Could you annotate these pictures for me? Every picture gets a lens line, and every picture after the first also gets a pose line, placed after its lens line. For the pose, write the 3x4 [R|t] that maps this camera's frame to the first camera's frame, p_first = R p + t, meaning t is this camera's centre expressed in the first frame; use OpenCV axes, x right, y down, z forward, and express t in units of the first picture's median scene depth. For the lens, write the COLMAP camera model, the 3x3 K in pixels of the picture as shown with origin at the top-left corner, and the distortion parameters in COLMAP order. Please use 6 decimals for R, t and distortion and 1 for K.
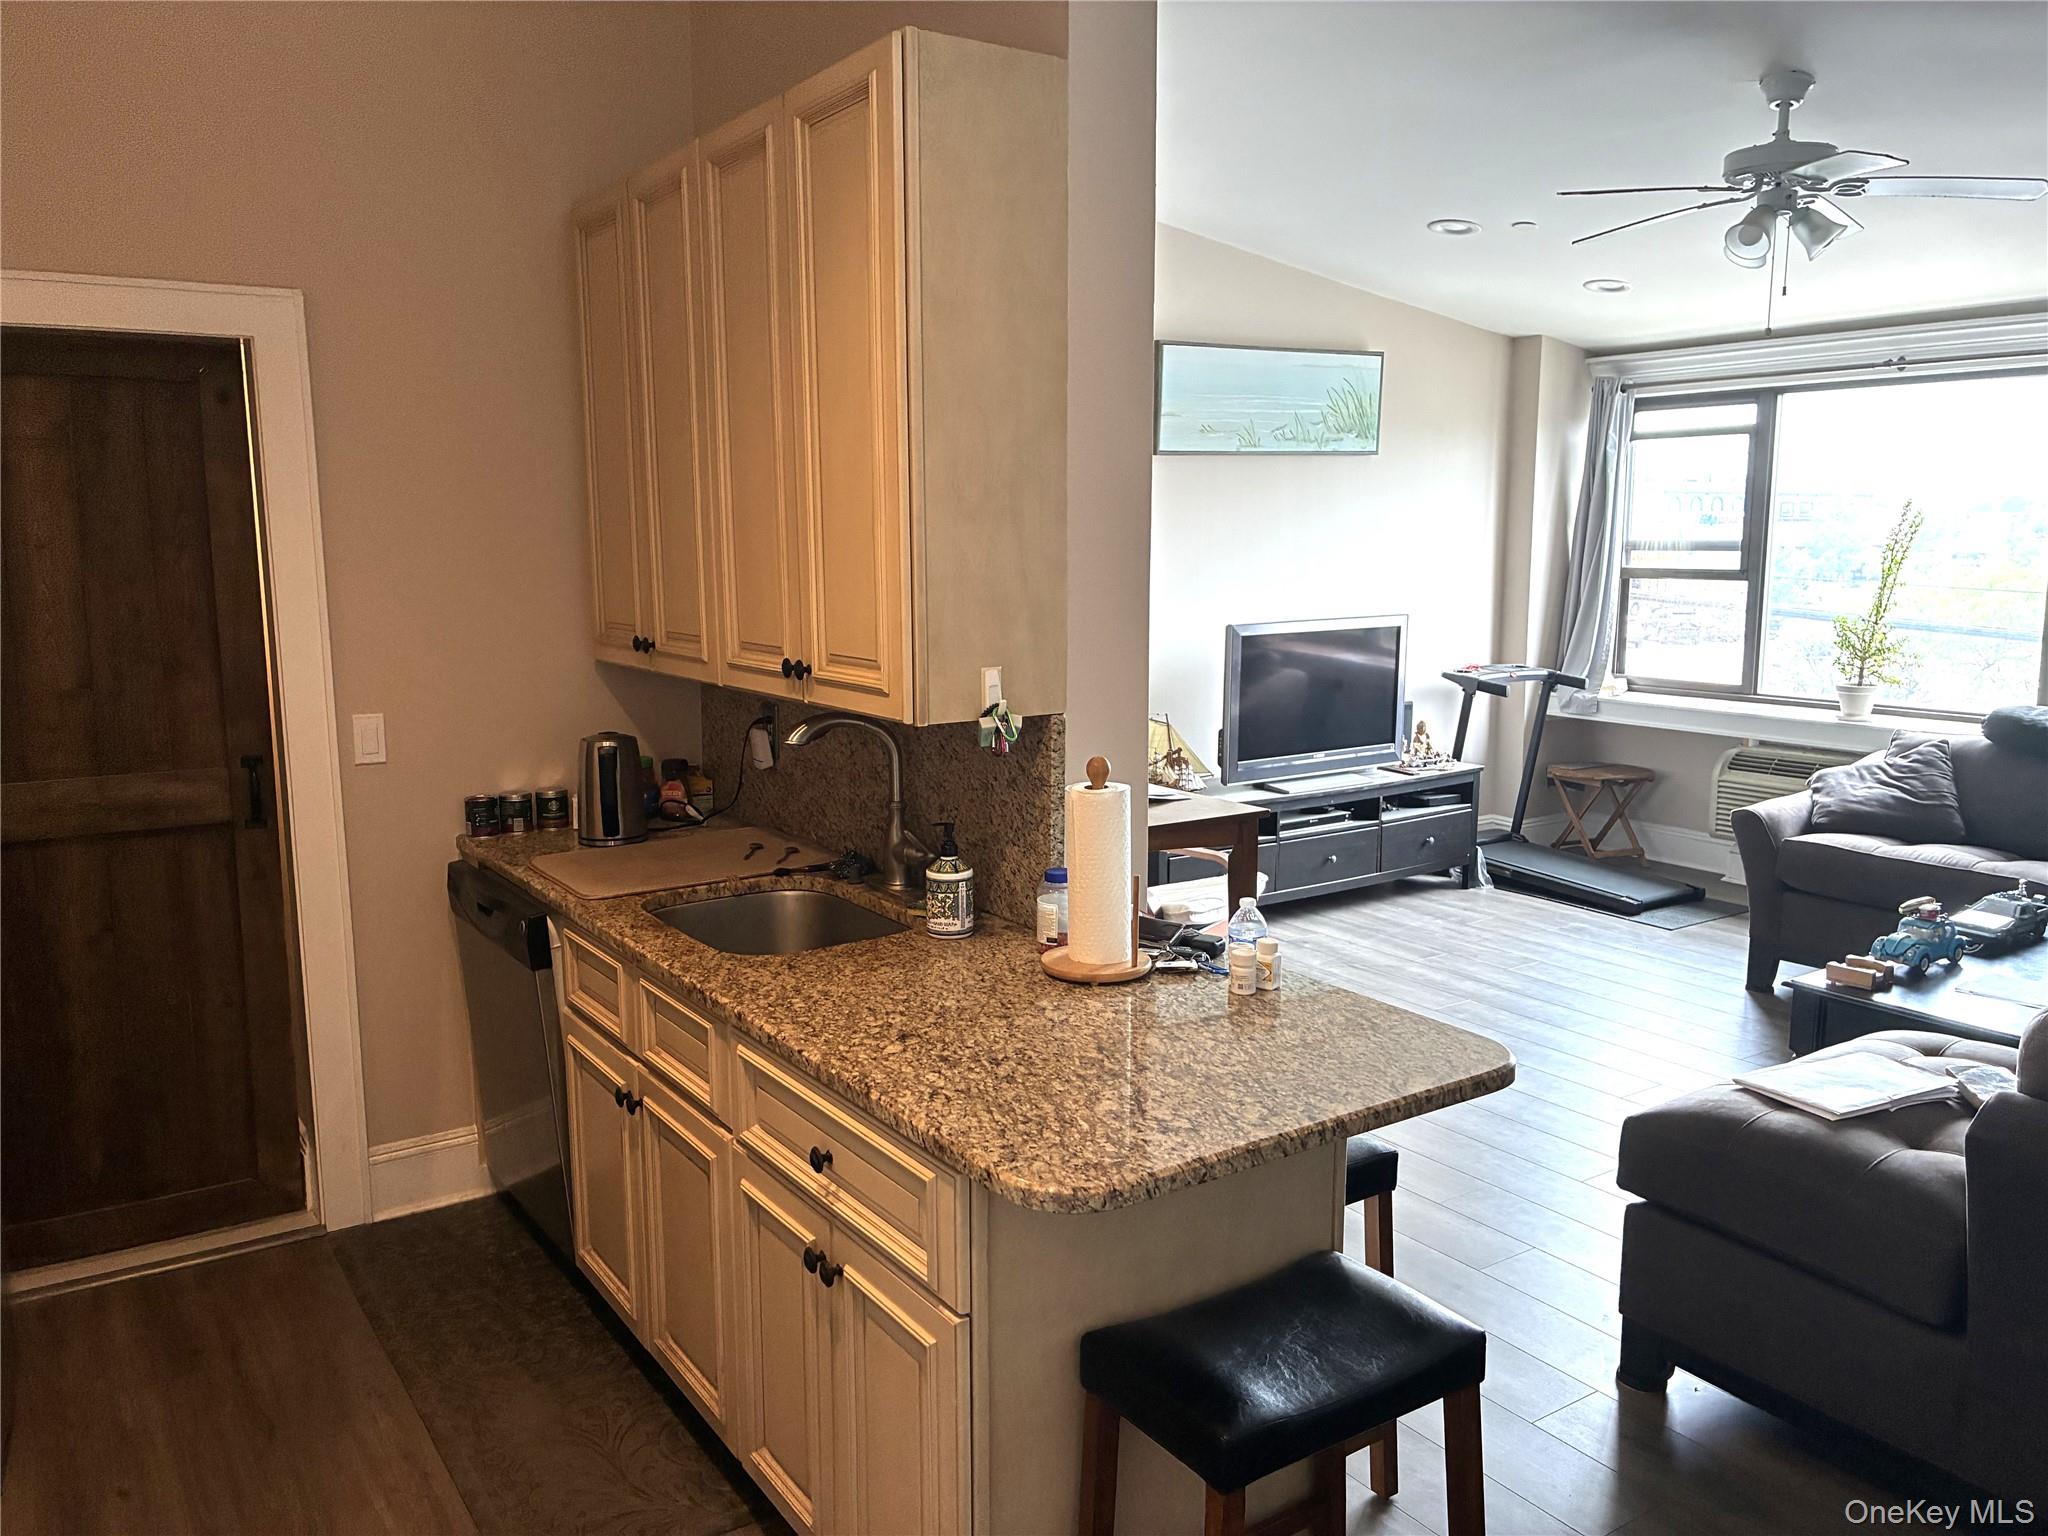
lens RADIAL K [[1551.2, 0, 1006.8], [0, 1551.2, 764.3], [0, 0, 1]] dist [0.037275, -0.047185]
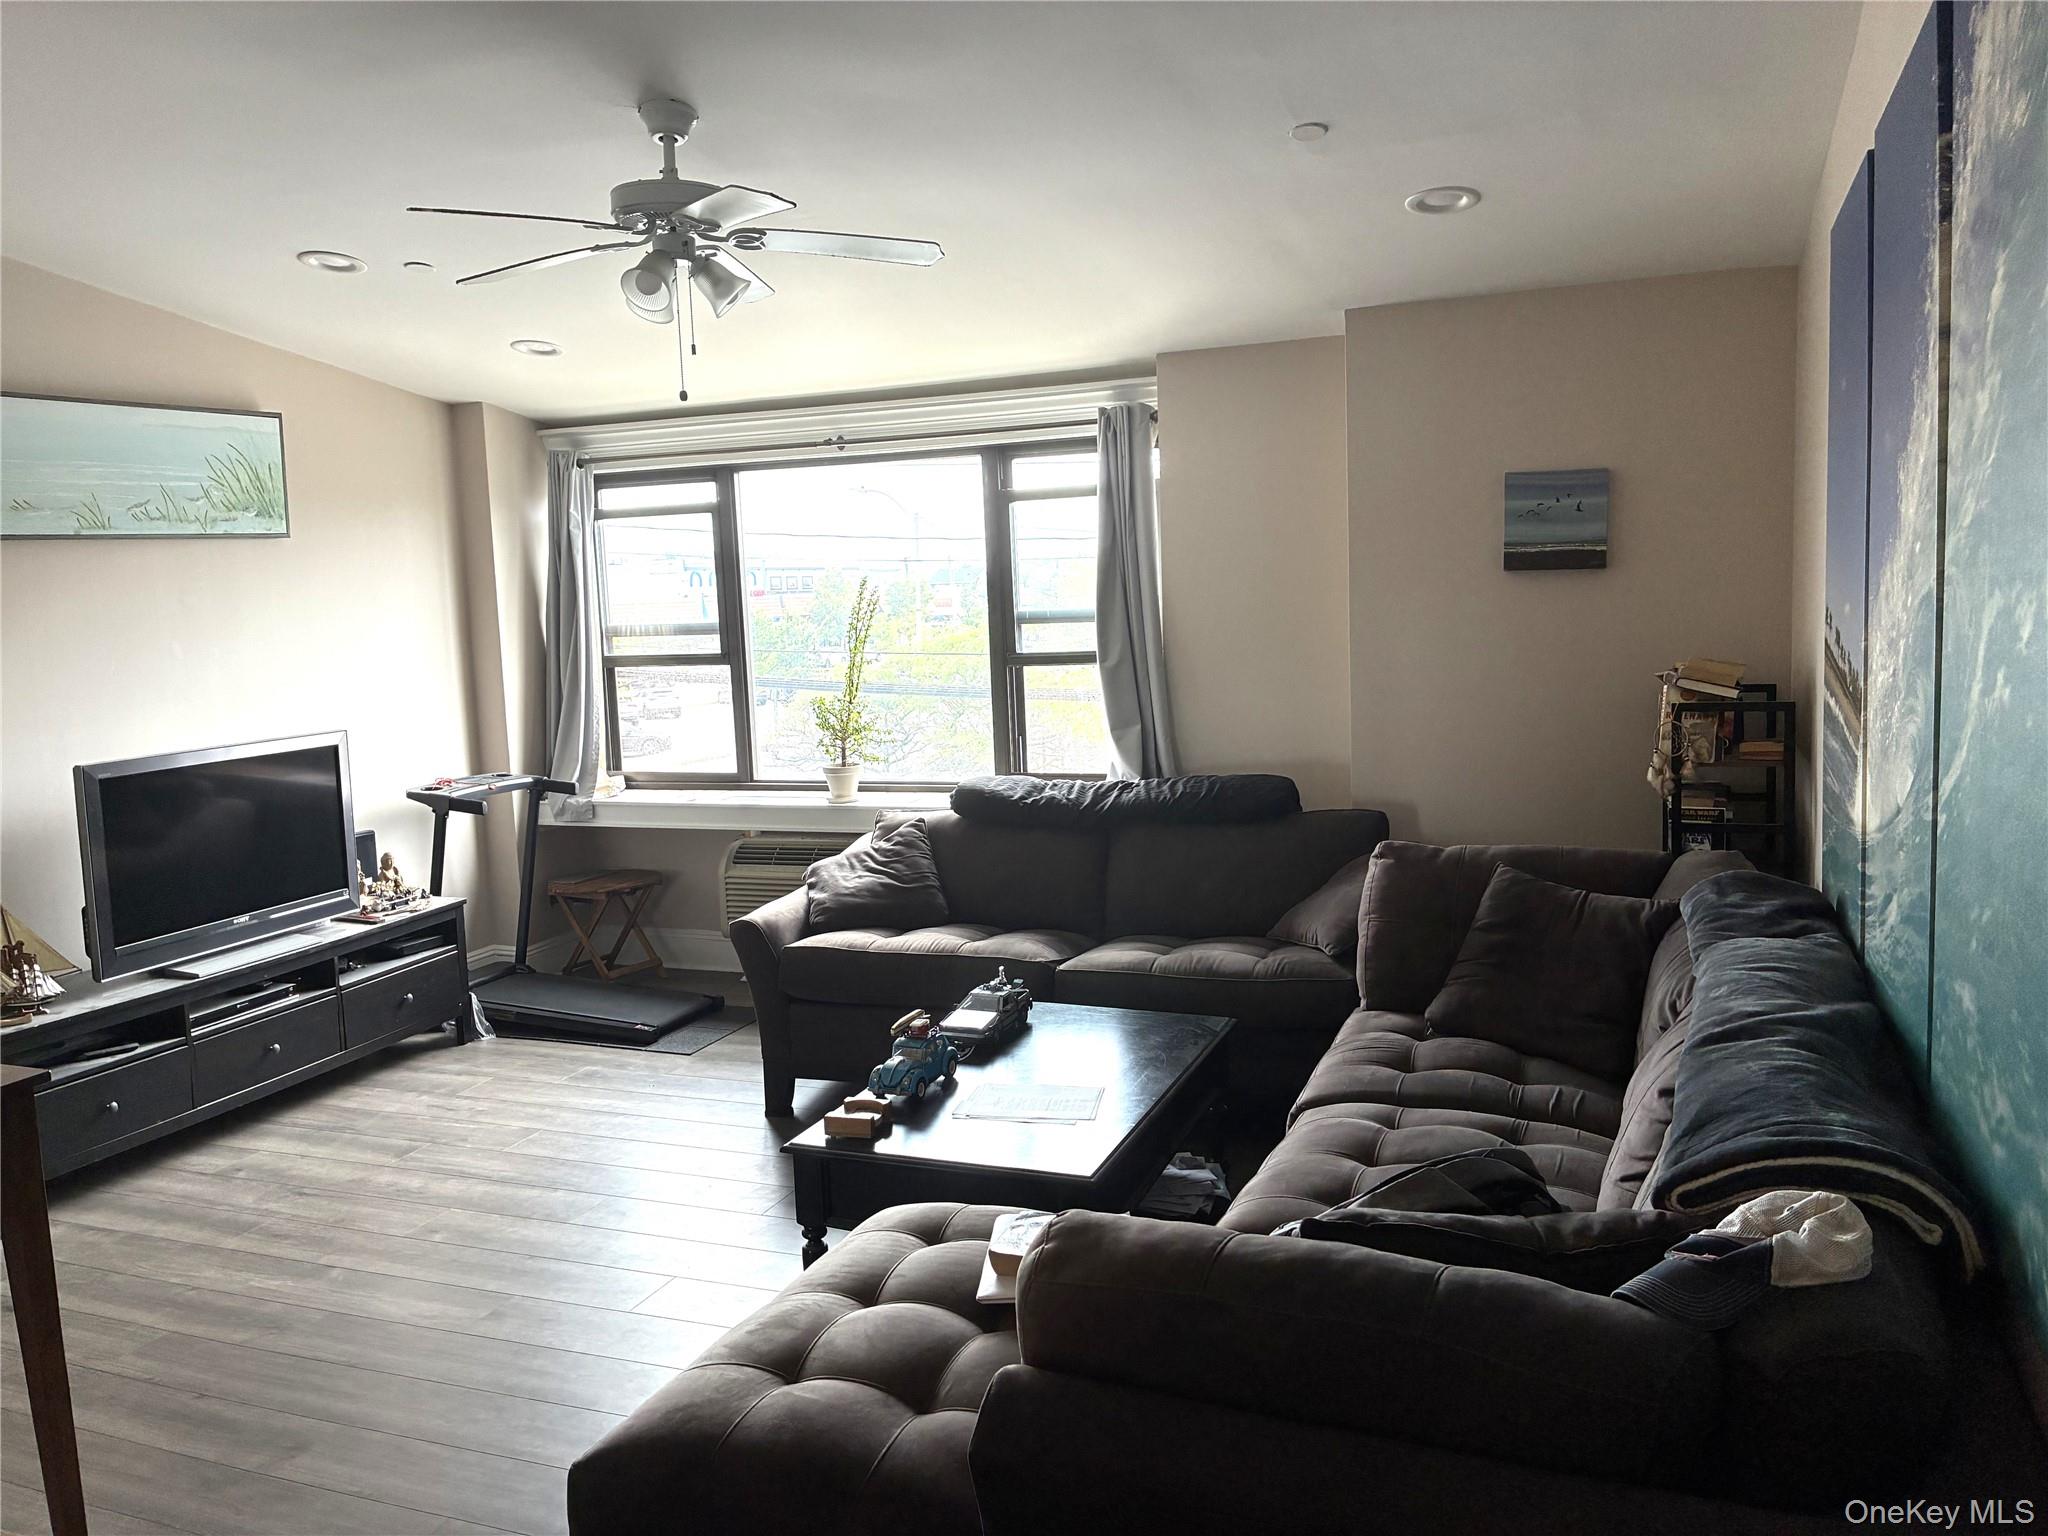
lens RADIAL K [[1716.7, 0, 1023.4], [0, 1716.7, 767.3], [0, 0, 1]] dist [-0.010492, -0.002136]
pose [[0.822675, -0.083635, 0.562327, 0.045765], [0.118086, 0.992686, -0.025115, -0.013035], [-0.556113, 0.087064, 0.826534, 0.063650]]
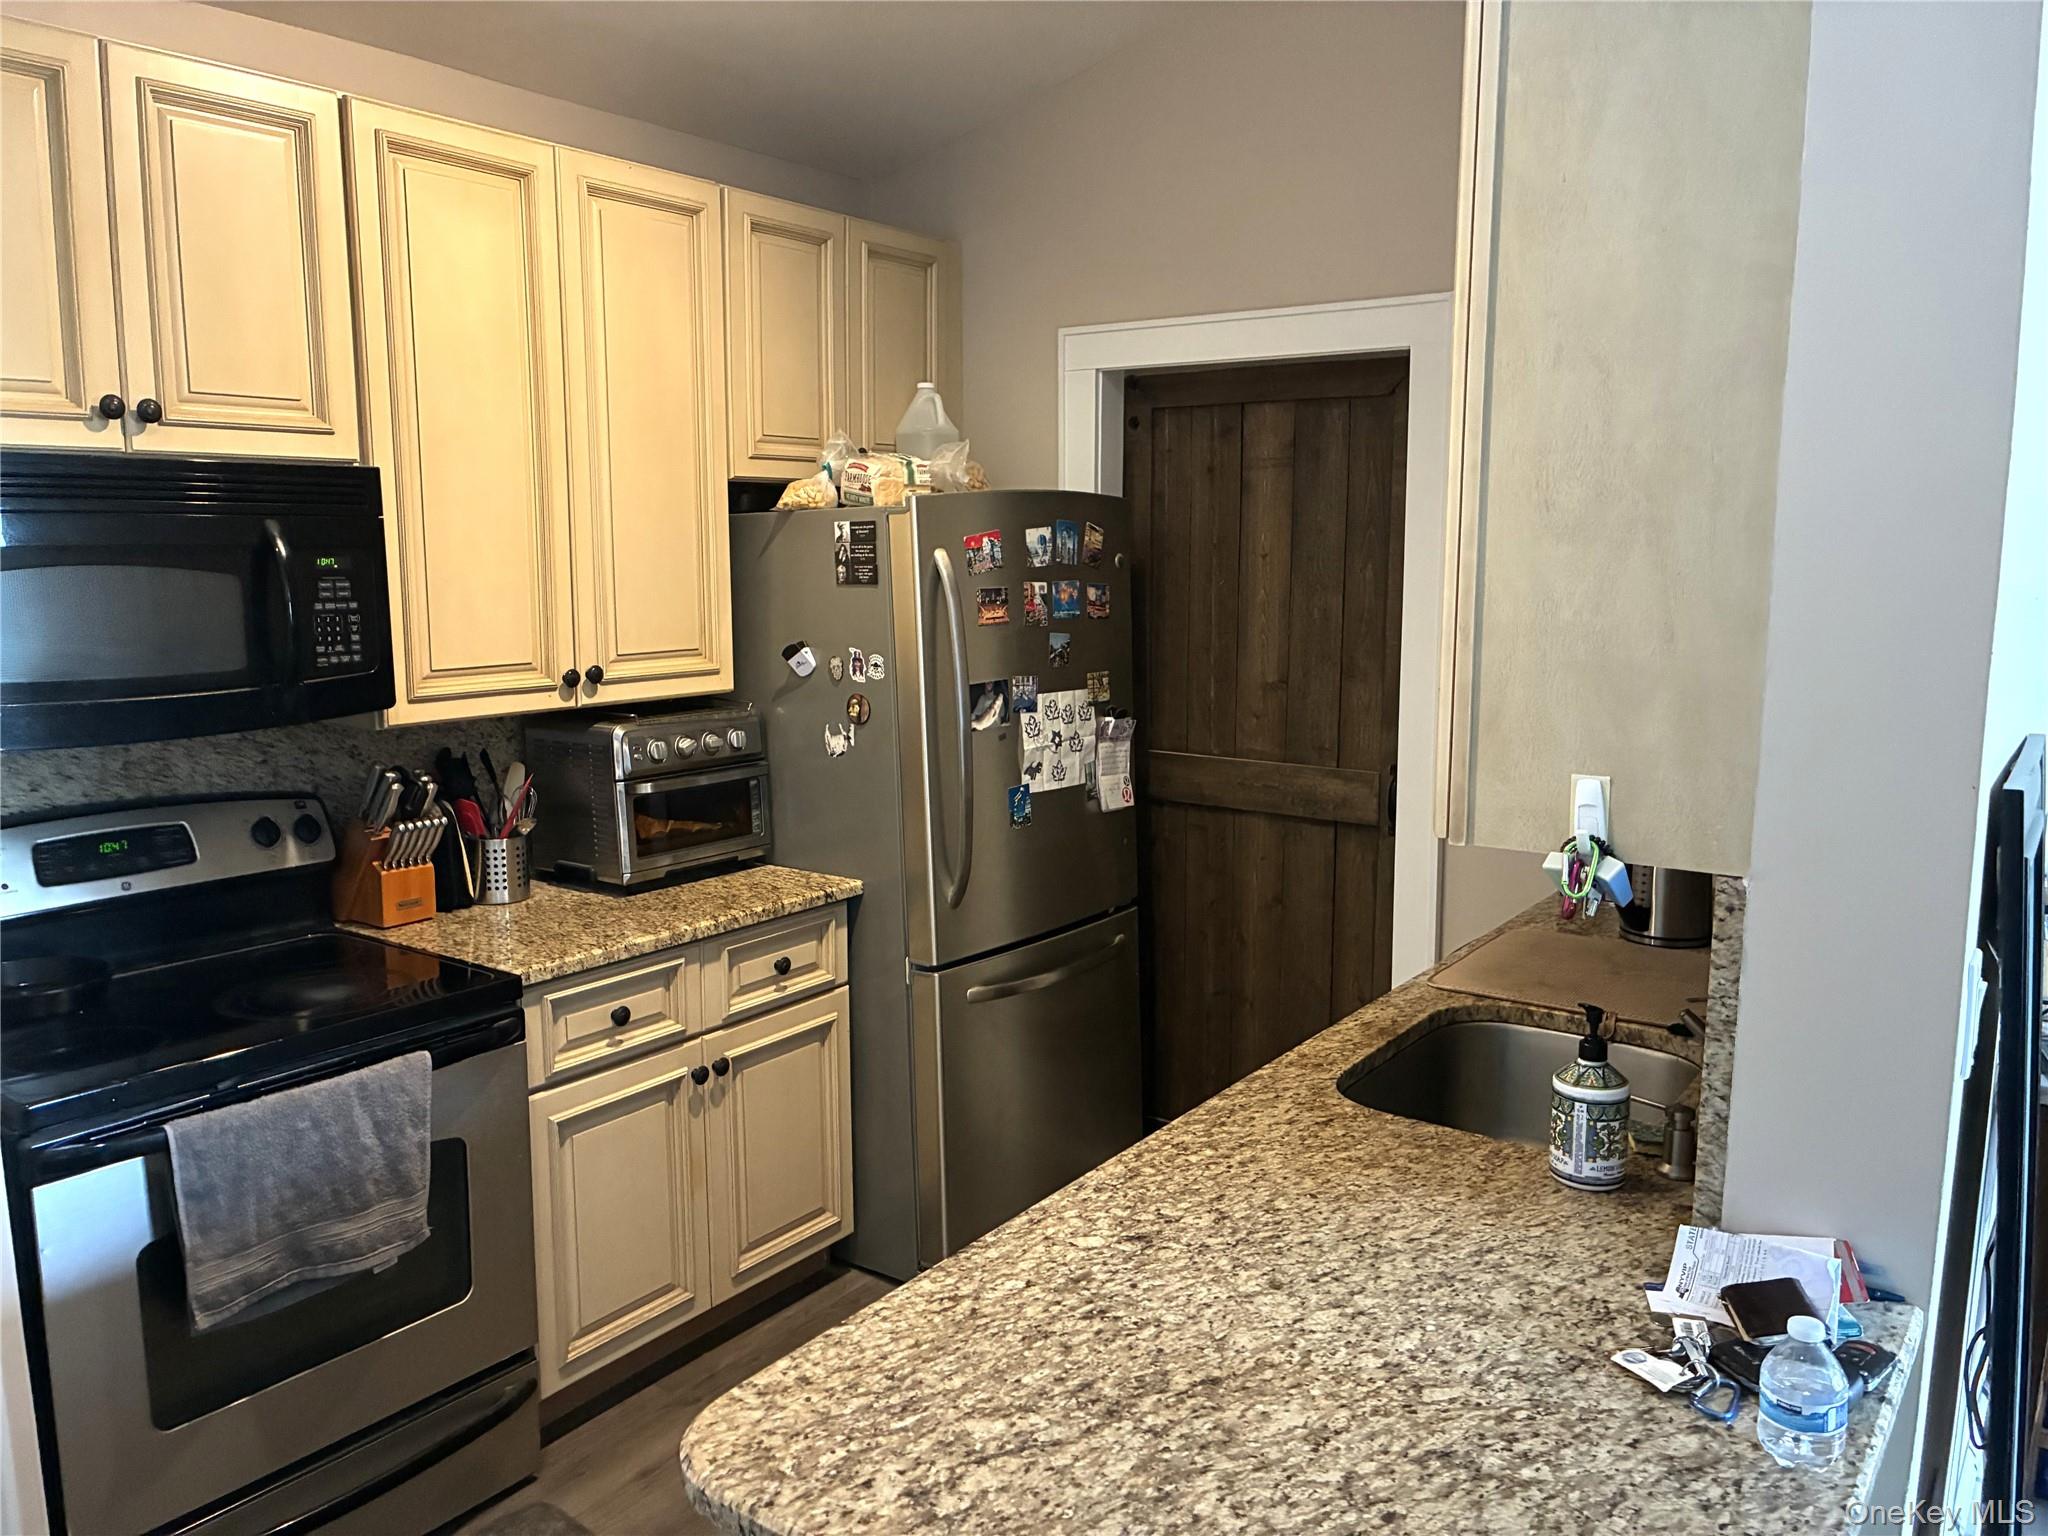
lens RADIAL K [[1551.2, 0, 1010.7], [0, 1551.2, 759.4], [0, 0, 1]] dist [0.037275, -0.047185]
pose [[0.341646, 0.139926, -0.929354, 0.430488], [-0.141943, 0.985194, 0.096152, -0.084438], [0.929048, 0.099065, 0.356449, 0.495630]]
